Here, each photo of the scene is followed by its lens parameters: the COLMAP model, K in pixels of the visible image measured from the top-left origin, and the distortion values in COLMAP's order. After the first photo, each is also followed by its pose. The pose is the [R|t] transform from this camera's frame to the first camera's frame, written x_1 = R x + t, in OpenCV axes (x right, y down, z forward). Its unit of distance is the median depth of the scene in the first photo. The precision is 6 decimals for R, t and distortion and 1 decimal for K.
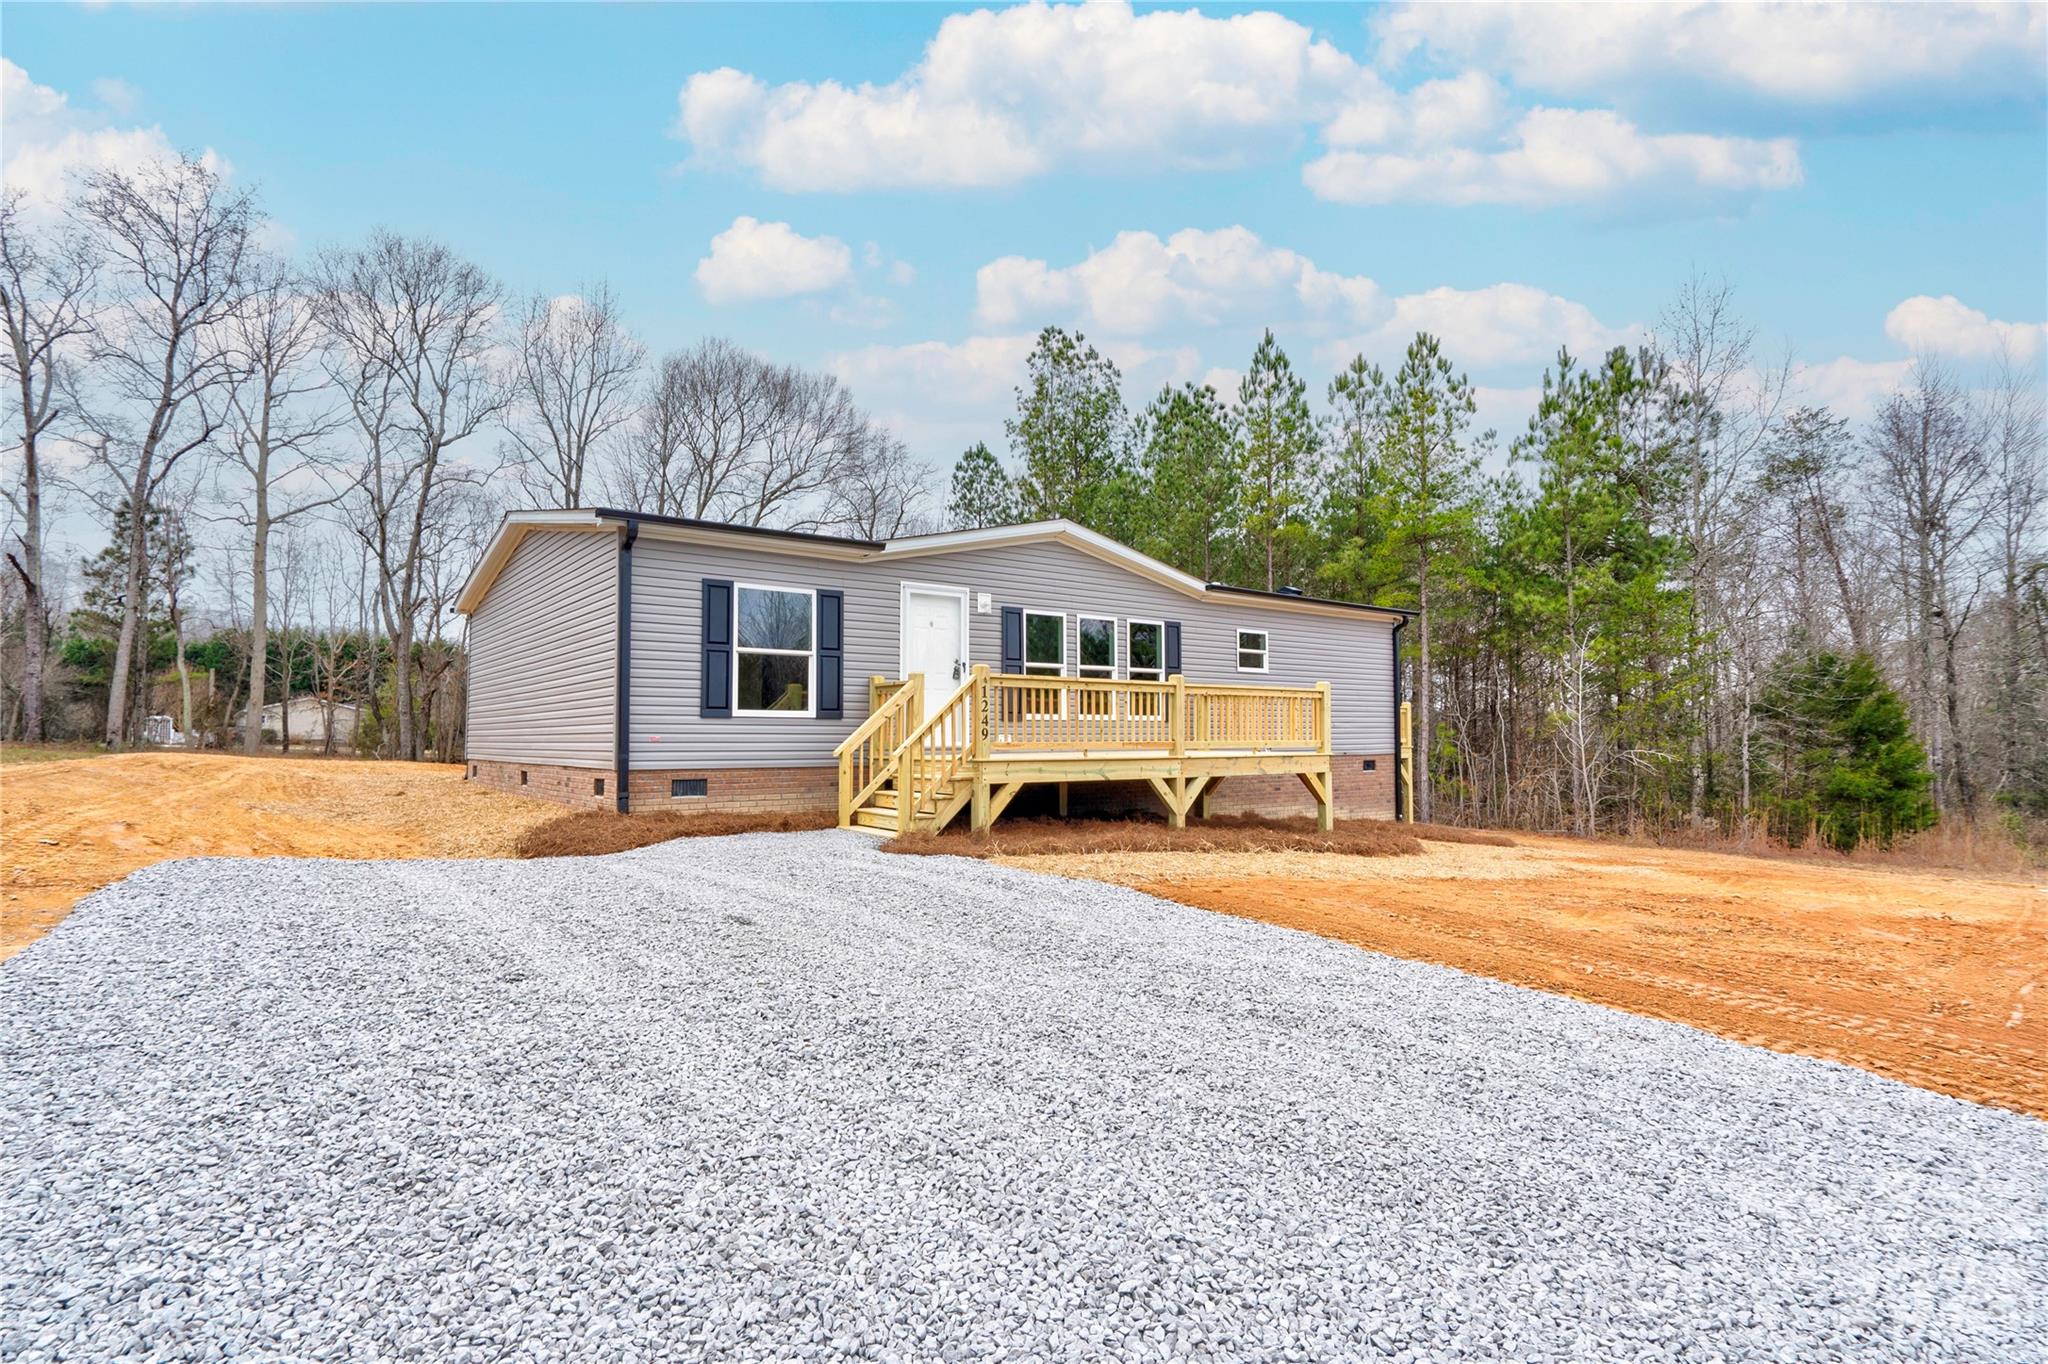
lens RADIAL K [[1000.5, 0, 1015.3], [0, 1000.5, 682.2], [0, 0, 1]] dist [0.023447, 0.000932]
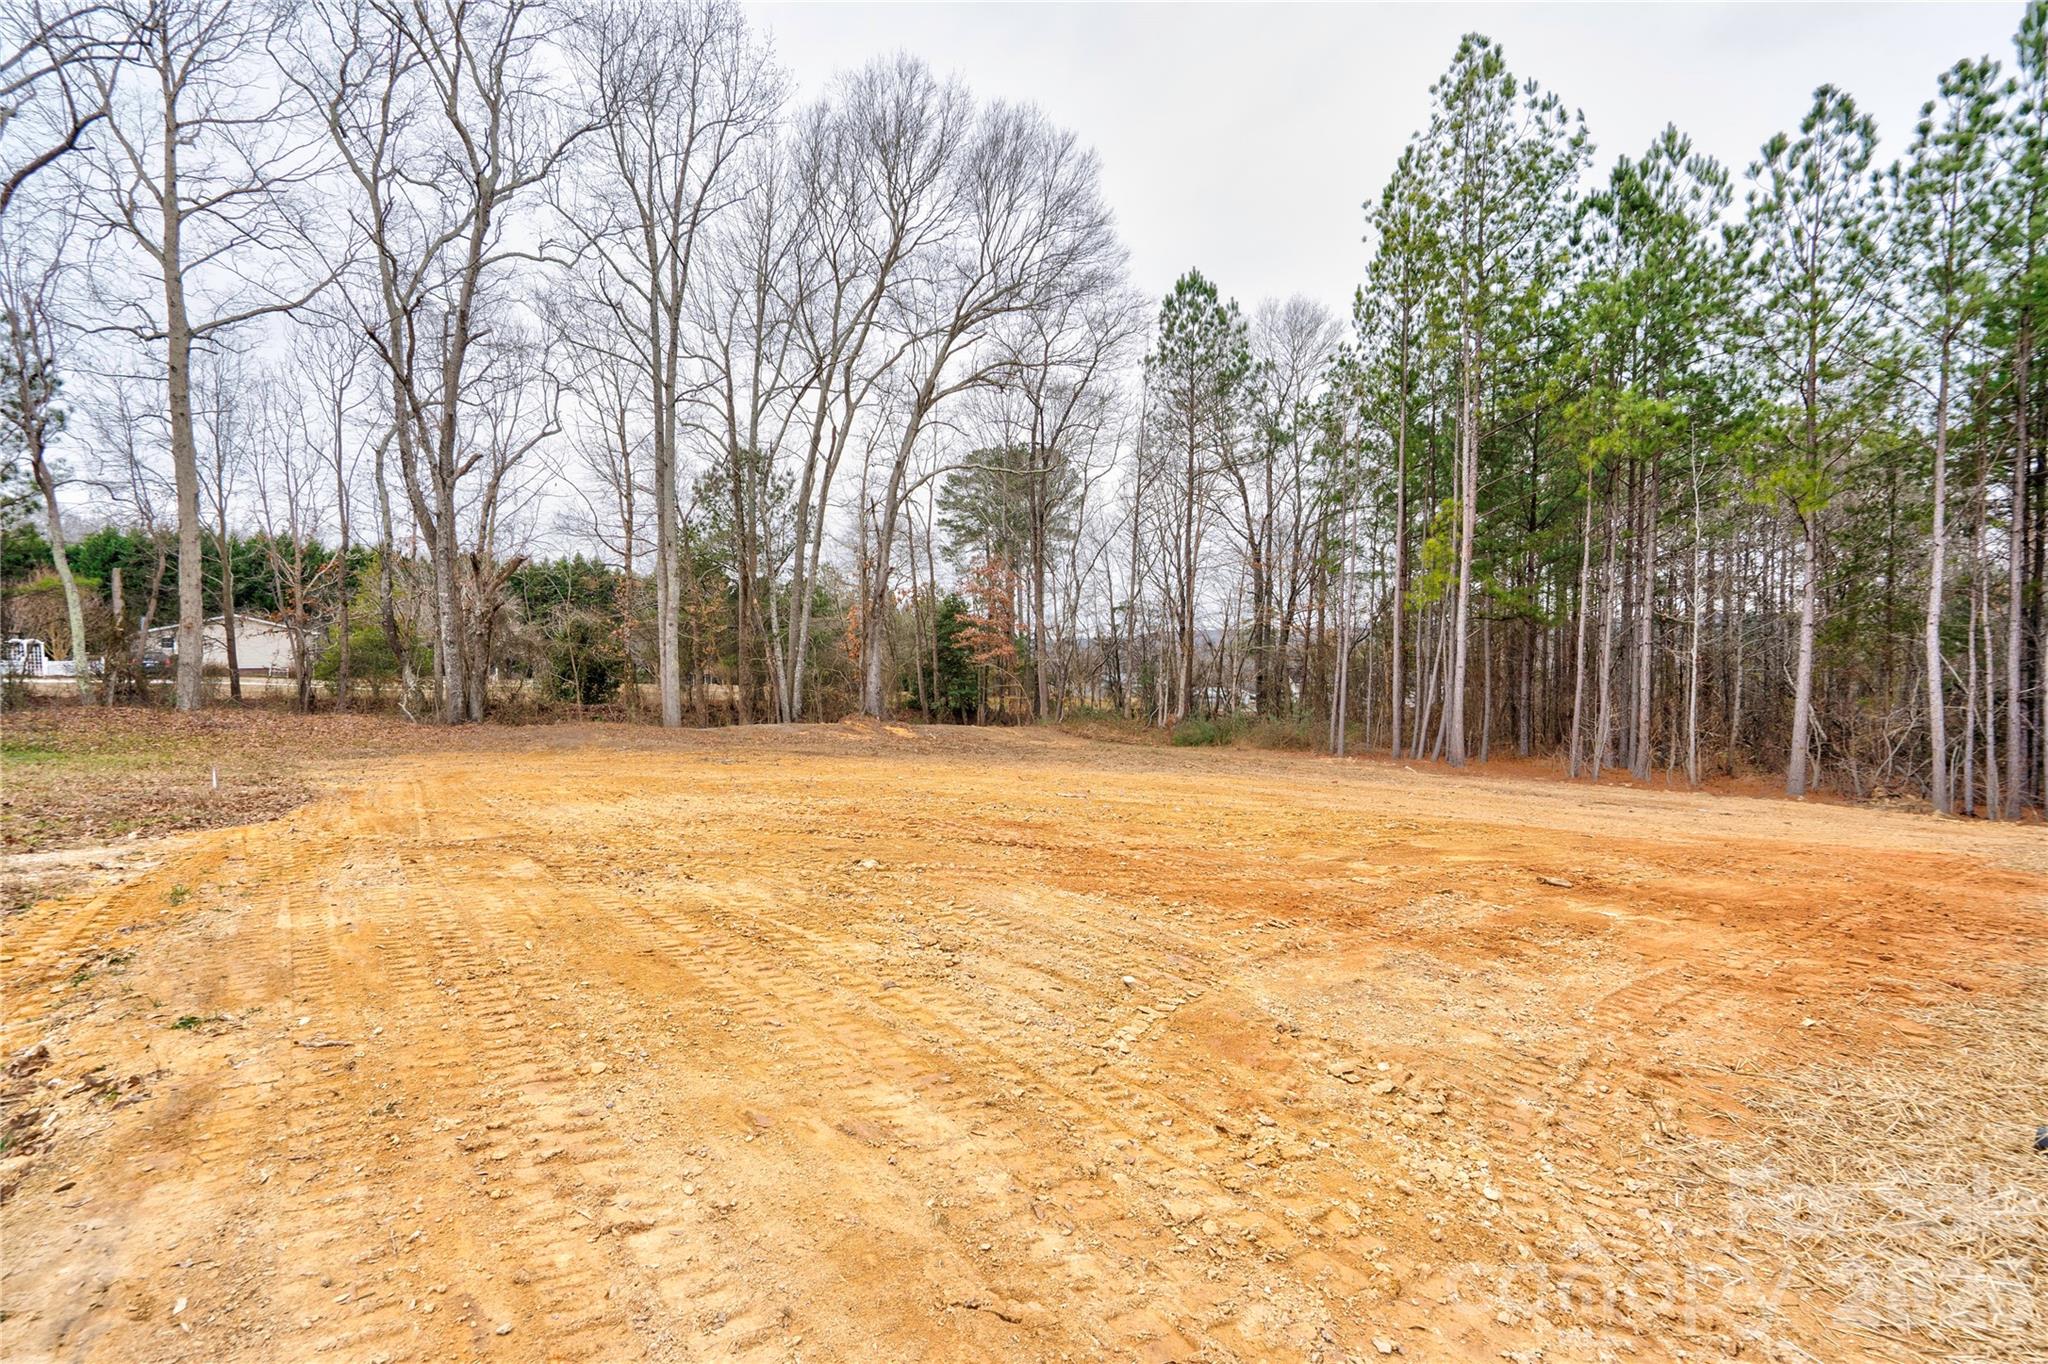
lens RADIAL K [[1000.5, 0, 1032.2], [0, 1000.5, 679.0], [0, 0, 1]] dist [0.023447, 0.000932]
pose [[0.997083, -0.004671, 0.076180, -0.270470], [-0.001433, 0.996804, 0.079870, 0.001522], [-0.076310, -0.079746, 0.993890, 0.324142]]
